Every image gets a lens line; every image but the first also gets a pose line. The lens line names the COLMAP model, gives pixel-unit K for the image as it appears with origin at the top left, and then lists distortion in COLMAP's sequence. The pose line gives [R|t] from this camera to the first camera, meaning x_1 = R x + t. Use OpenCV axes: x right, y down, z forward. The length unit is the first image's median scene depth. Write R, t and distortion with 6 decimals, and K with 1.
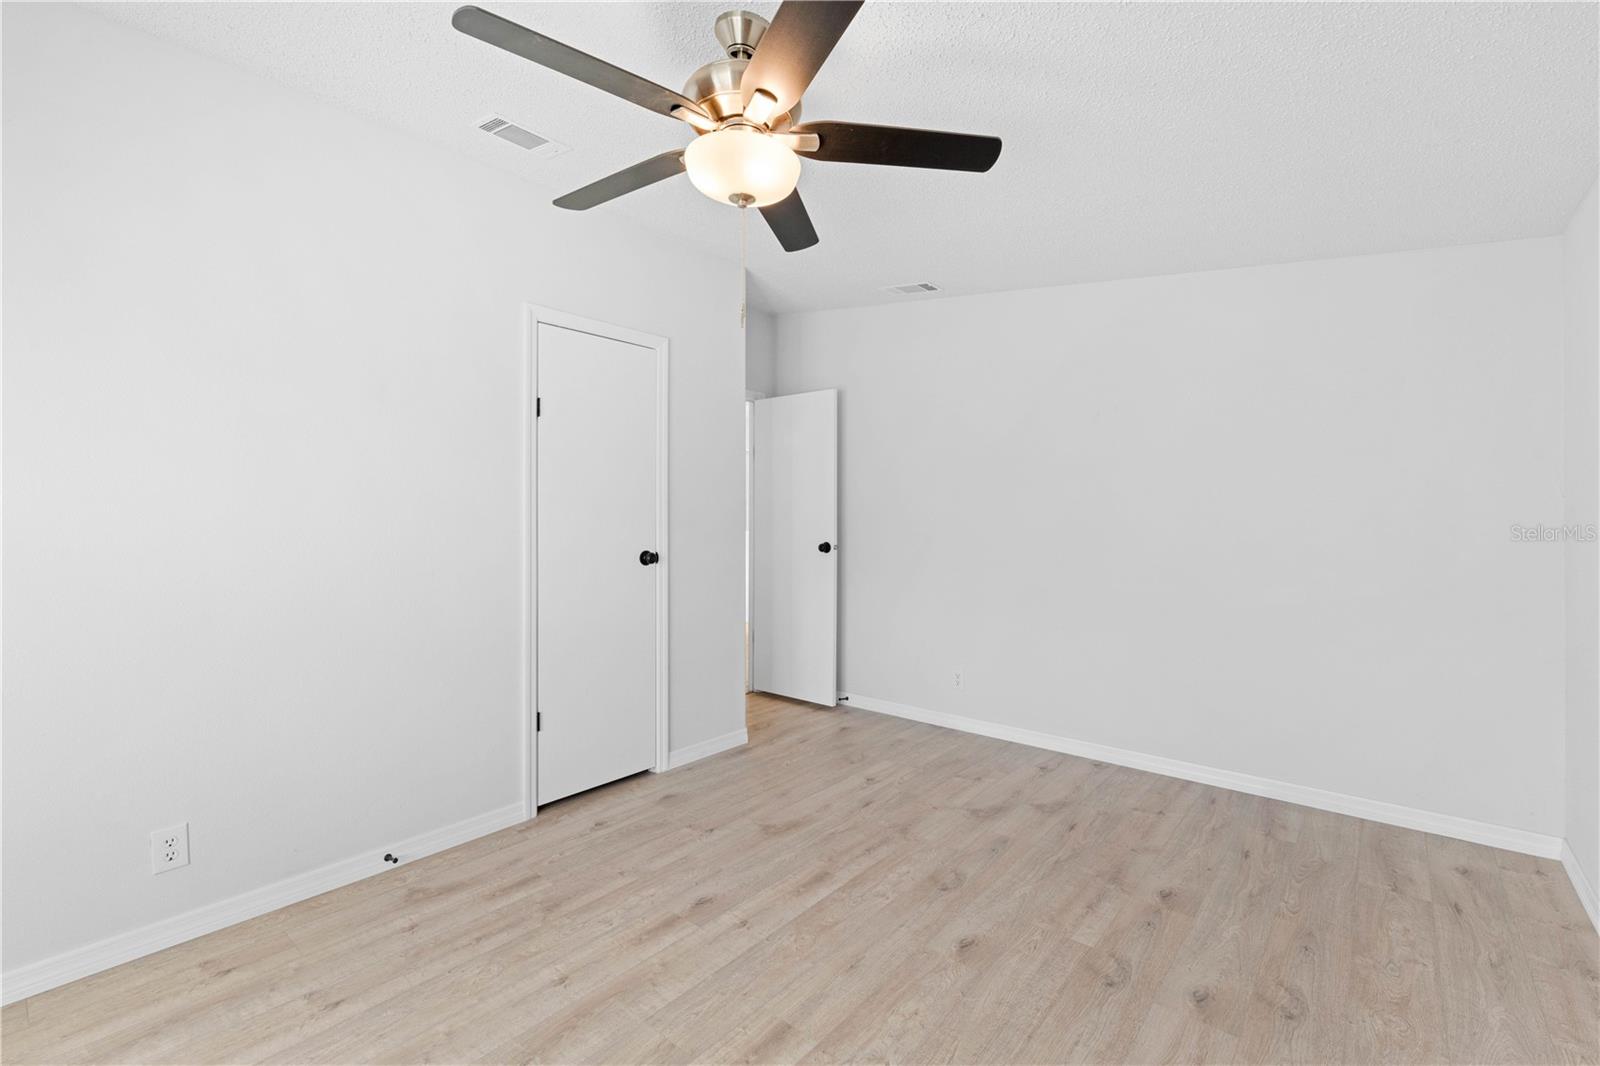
lens RADIAL K [[718.6, 0, 796.7], [0, 718.6, 527.3], [0, 0, 1]] dist [0.003978, -0.001968]
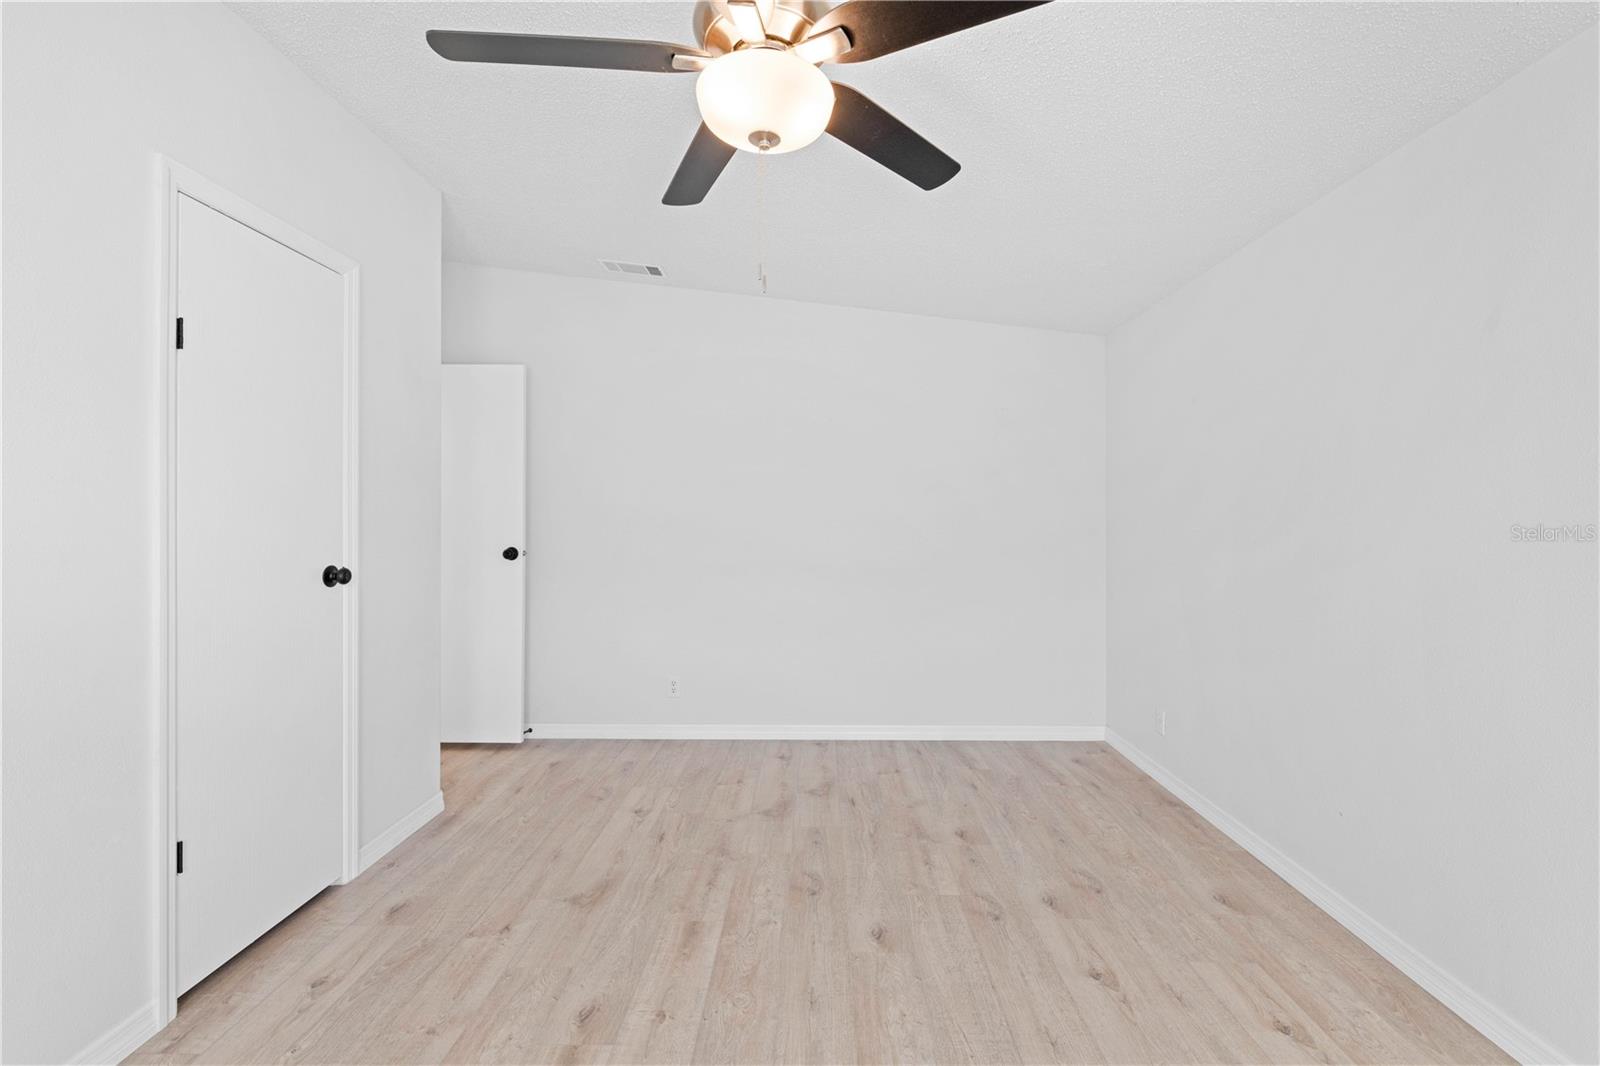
lens RADIAL K [[718.6, 0, 830.9], [0, 718.6, 535.0], [0, 0, 1]] dist [0.003978, -0.001968]
pose [[0.756116, -0.015382, 0.654257, -0.370080], [0.008010, 0.999866, 0.014250, -0.005486], [-0.654389, -0.005534, 0.756138, 0.207870]]
